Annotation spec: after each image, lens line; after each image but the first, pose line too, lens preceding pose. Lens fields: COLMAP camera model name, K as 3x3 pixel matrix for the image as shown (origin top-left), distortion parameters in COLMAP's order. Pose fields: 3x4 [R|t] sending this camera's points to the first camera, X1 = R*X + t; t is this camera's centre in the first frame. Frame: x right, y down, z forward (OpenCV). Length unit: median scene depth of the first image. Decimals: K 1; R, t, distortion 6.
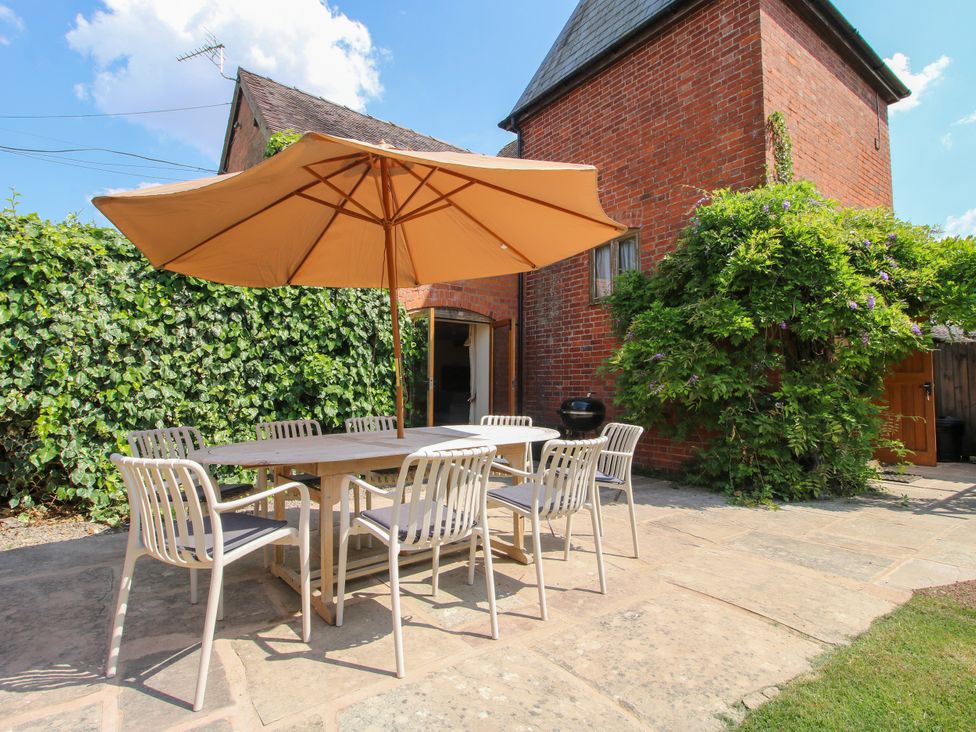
lens RADIAL K [[511.4, 0, 486.8], [0, 511.4, 358.2], [0, 0, 1]] dist [-0.001090, -0.012738]
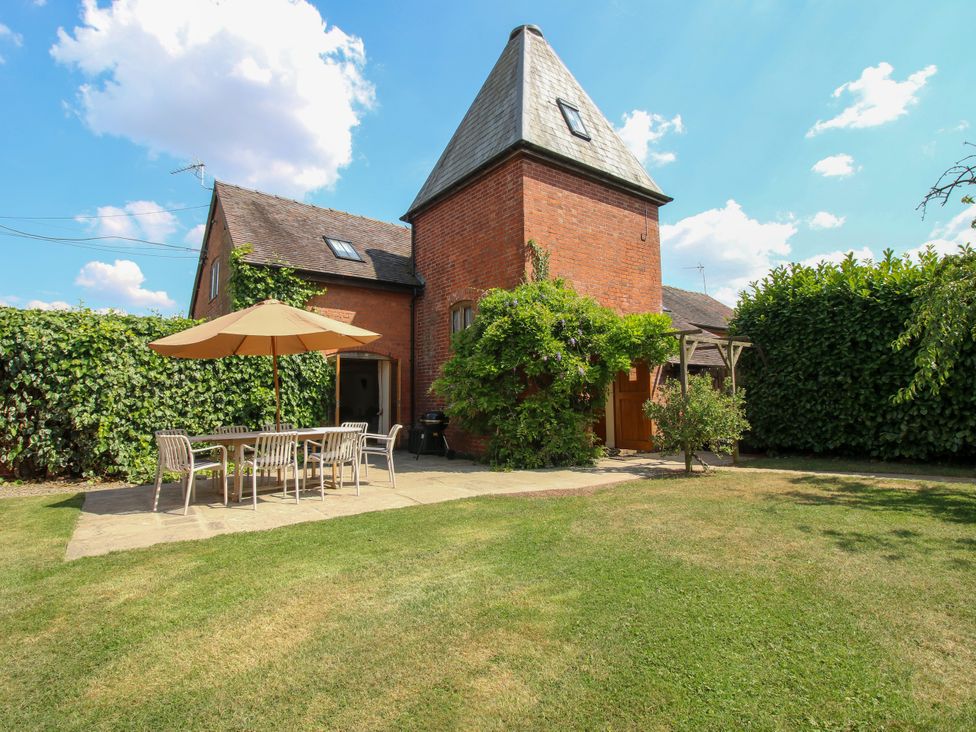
lens RADIAL K [[511.4, 0, 486.8], [0, 511.4, 358.2], [0, 0, 1]] dist [-0.001090, -0.012738]
pose [[0.999750, -0.016070, 0.015550, 0.409633], [0.016448, 0.999564, -0.024505, -0.054483], [-0.015150, 0.024754, 0.999579, -0.714443]]
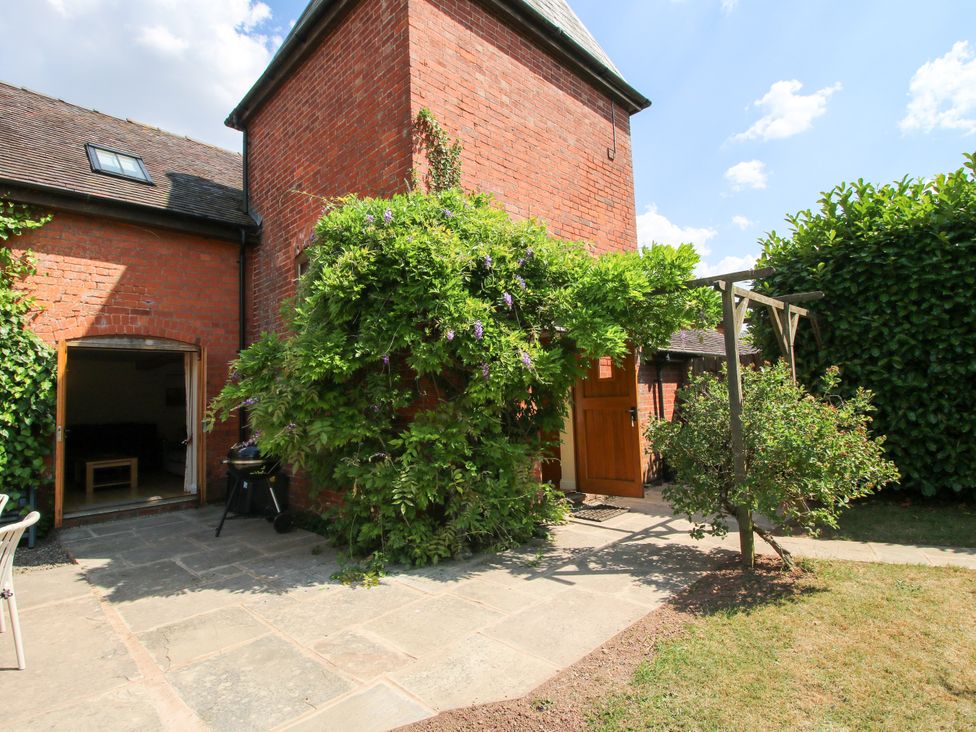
lens RADIAL K [[511.4, 0, 486.8], [0, 511.4, 358.2], [0, 0, 1]] dist [-0.001090, -0.012738]
pose [[0.987715, -0.030301, 0.153298, 0.554672], [0.033585, 0.999258, -0.018874, -0.039571], [-0.152613, 0.023790, 0.988000, 0.135902]]
